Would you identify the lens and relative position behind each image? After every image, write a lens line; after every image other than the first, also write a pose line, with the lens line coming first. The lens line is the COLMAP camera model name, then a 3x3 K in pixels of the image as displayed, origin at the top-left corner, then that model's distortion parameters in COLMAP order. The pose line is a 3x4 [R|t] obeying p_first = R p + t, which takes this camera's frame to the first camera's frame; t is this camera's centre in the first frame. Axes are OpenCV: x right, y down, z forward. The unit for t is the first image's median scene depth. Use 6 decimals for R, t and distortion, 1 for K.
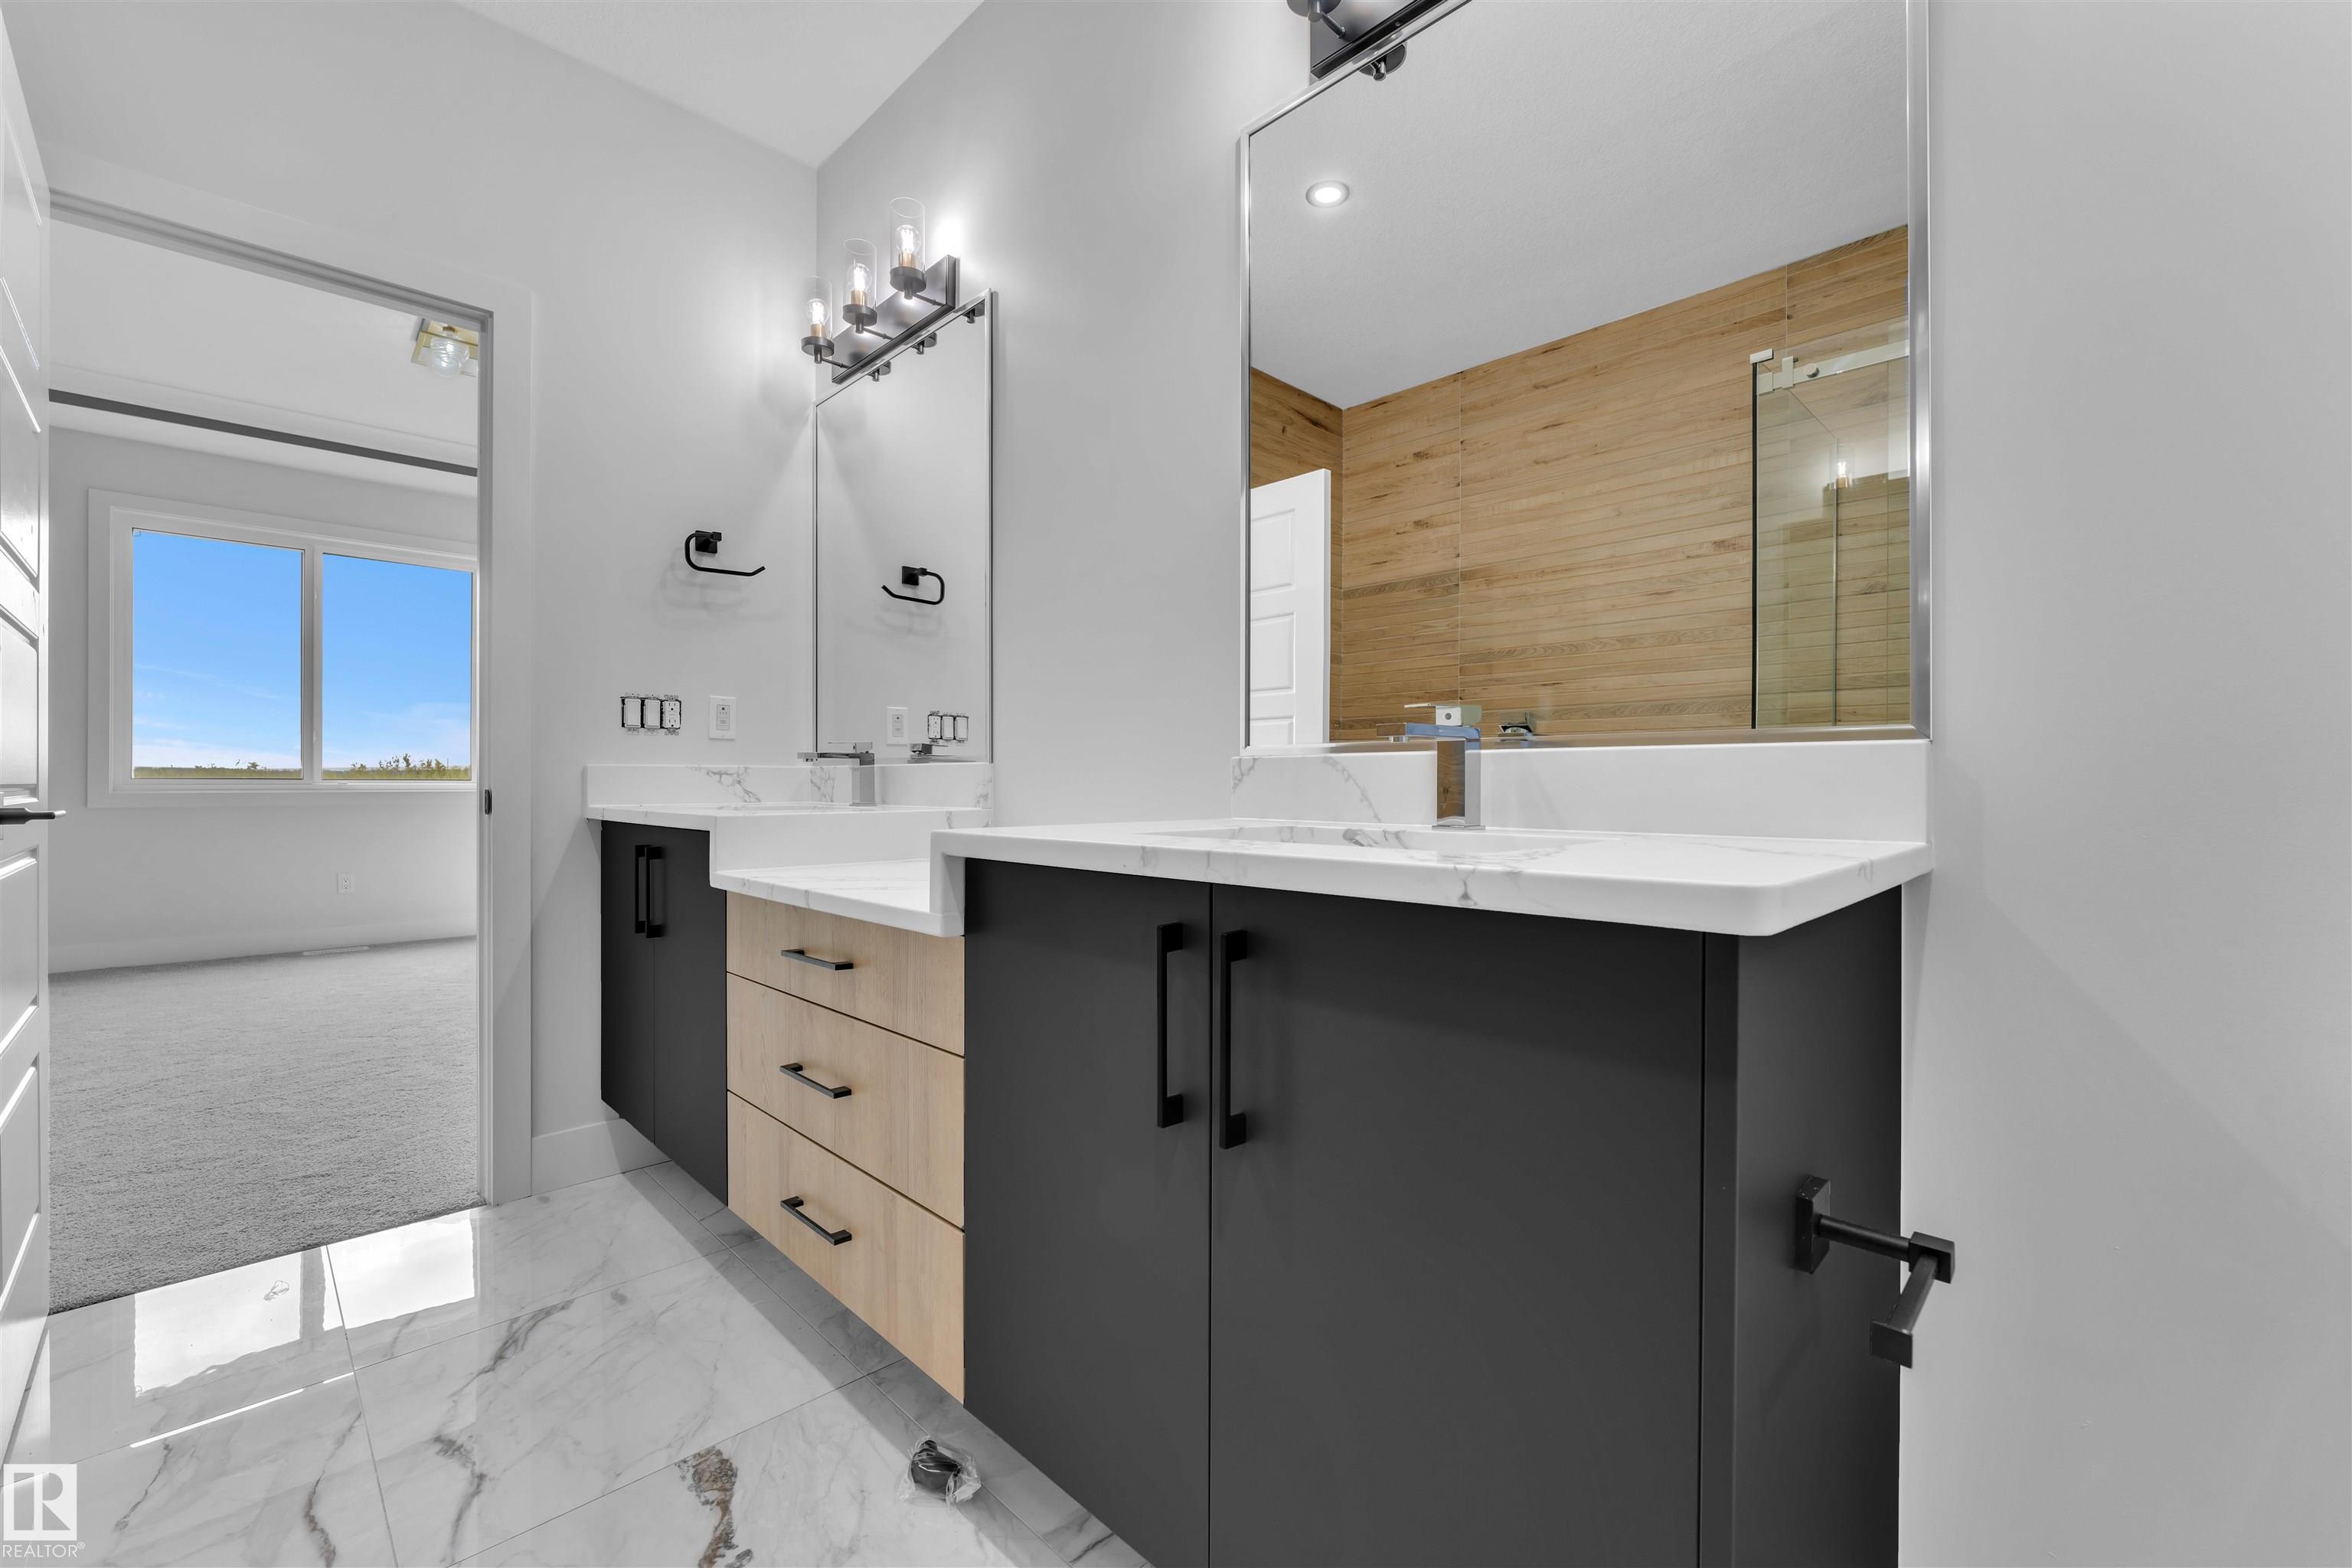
lens RADIAL K [[958.7, 0, 1173.8], [0, 958.7, 774.6], [0, 0, 1]] dist [-0.001171, -0.000269]
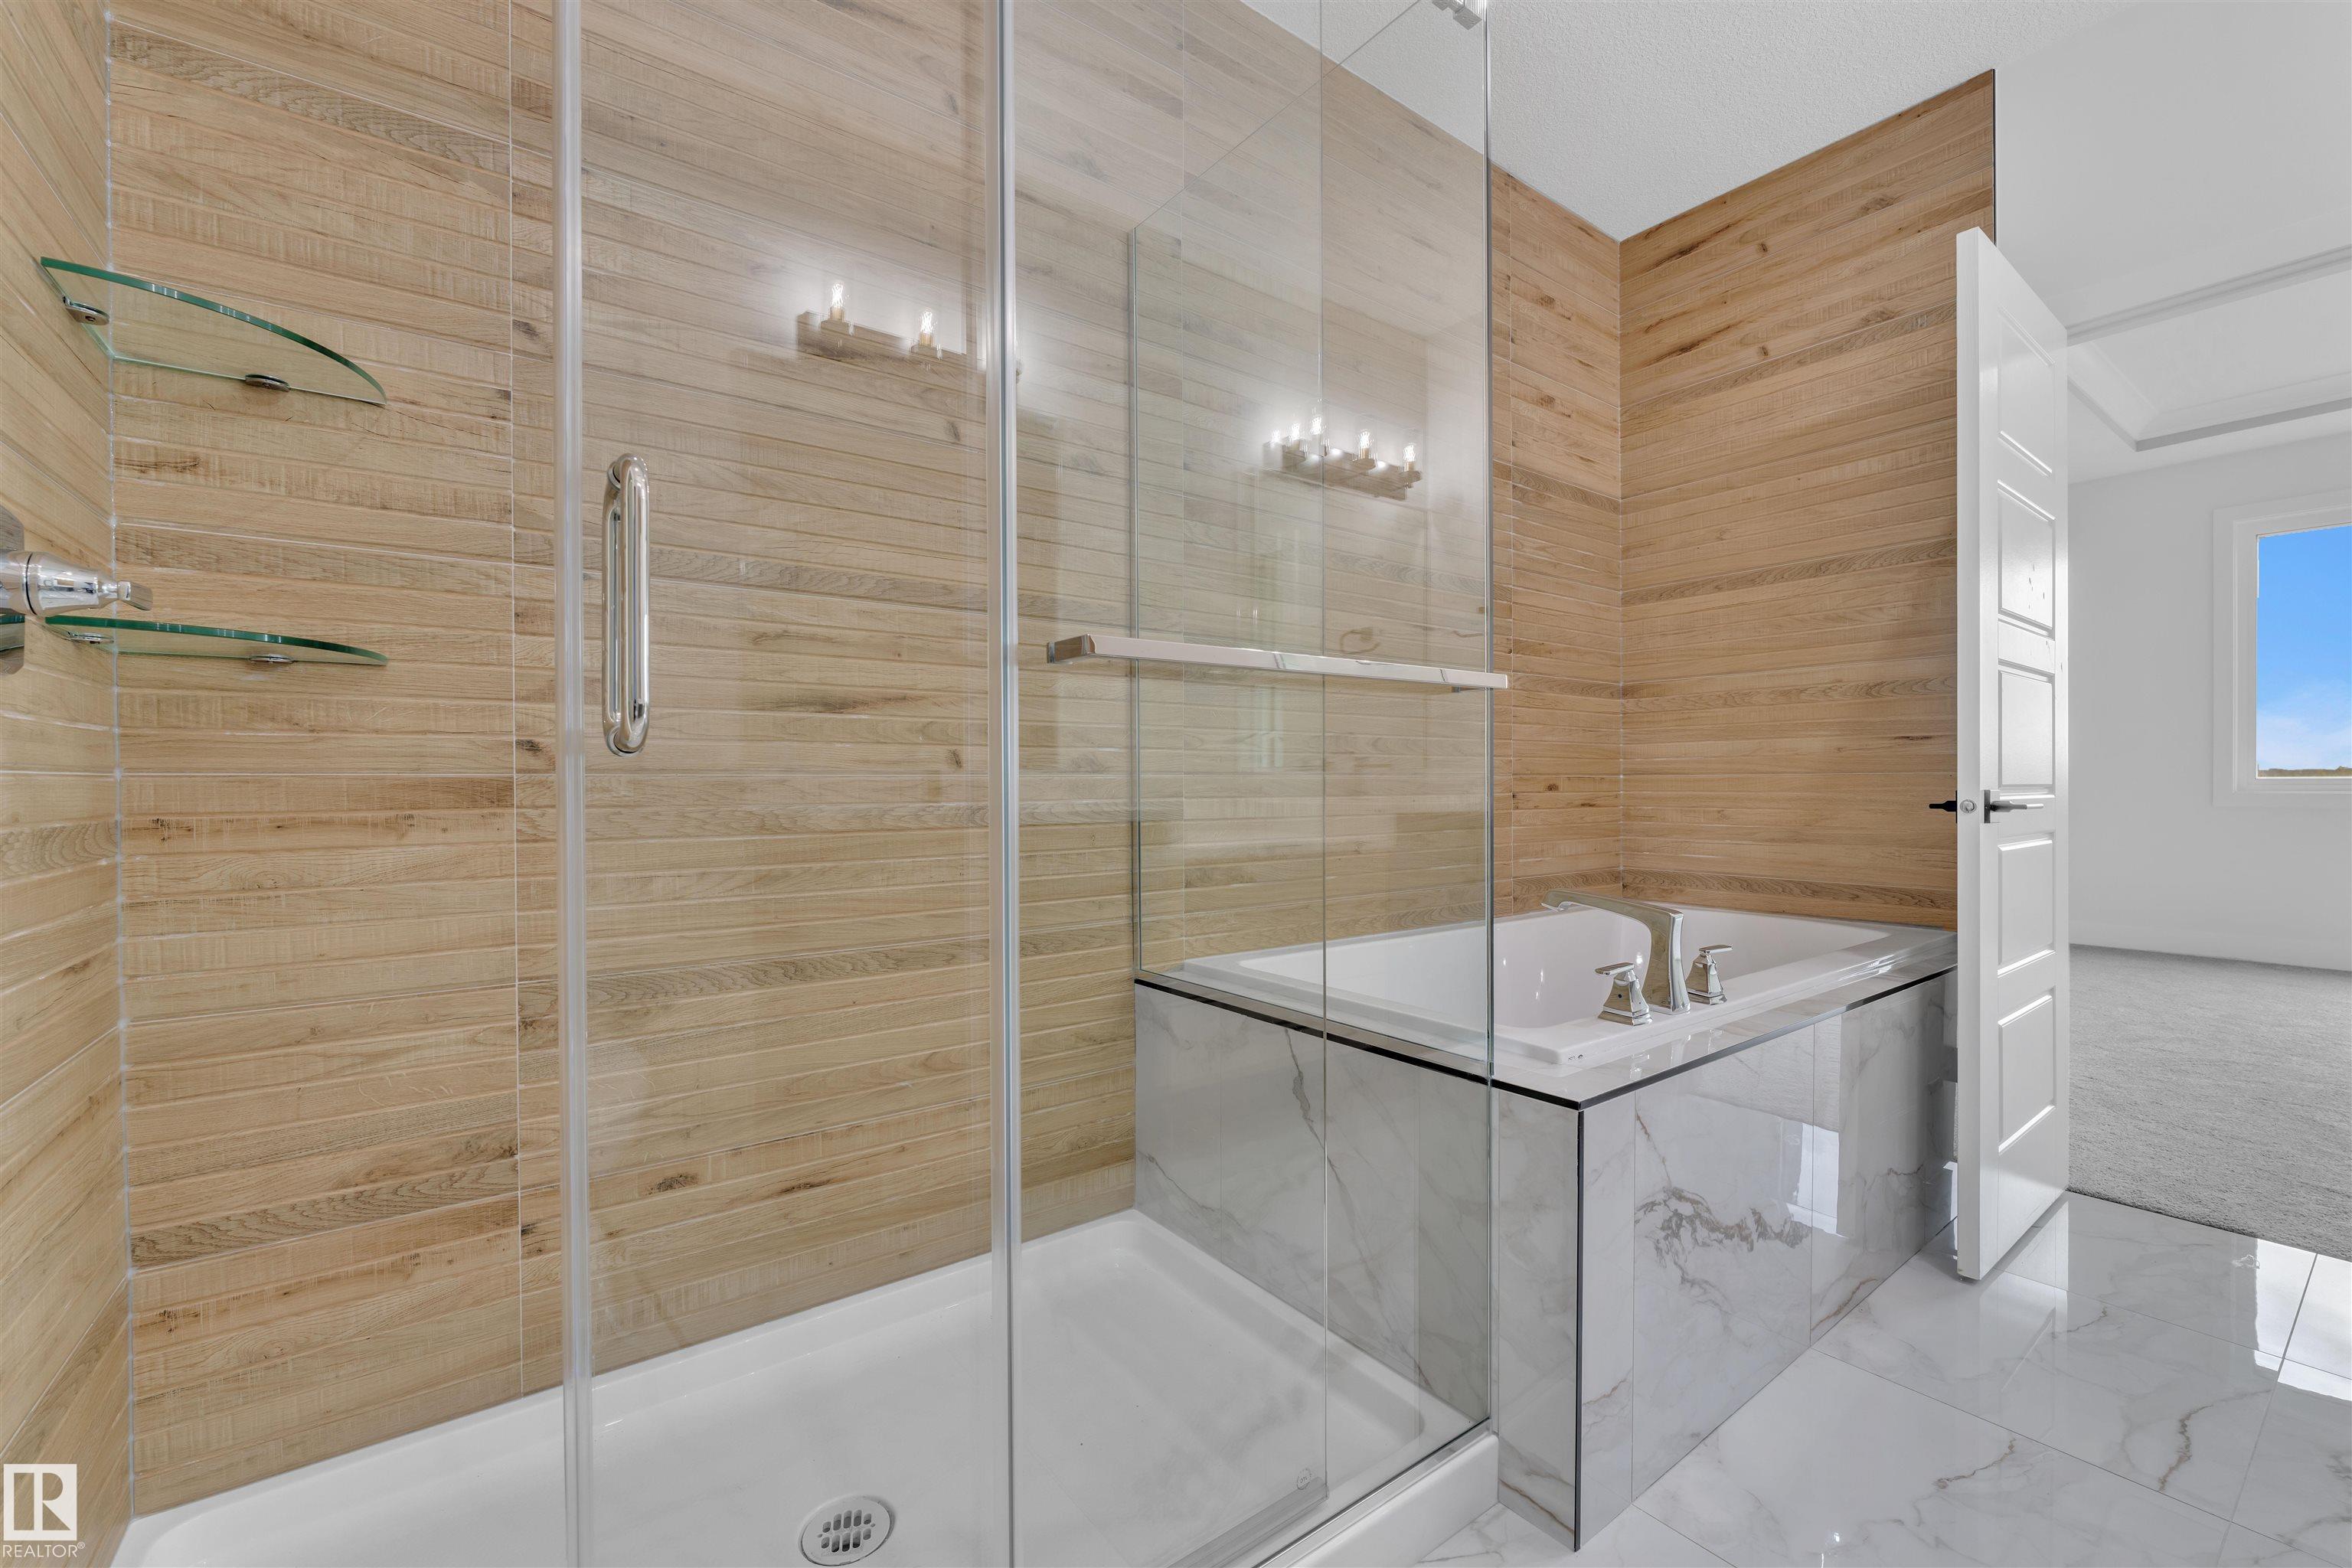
lens RADIAL K [[968.3, 0, 1180.4], [0, 968.3, 804.6], [0, 0, 1]] dist [-0.001686, -0.000314]
pose [[-0.134023, 0.017813, -0.990818, 0.272994], [0.012365, 0.999791, 0.016302, 0.002128], [0.990901, -0.010066, -0.134215, -0.018025]]
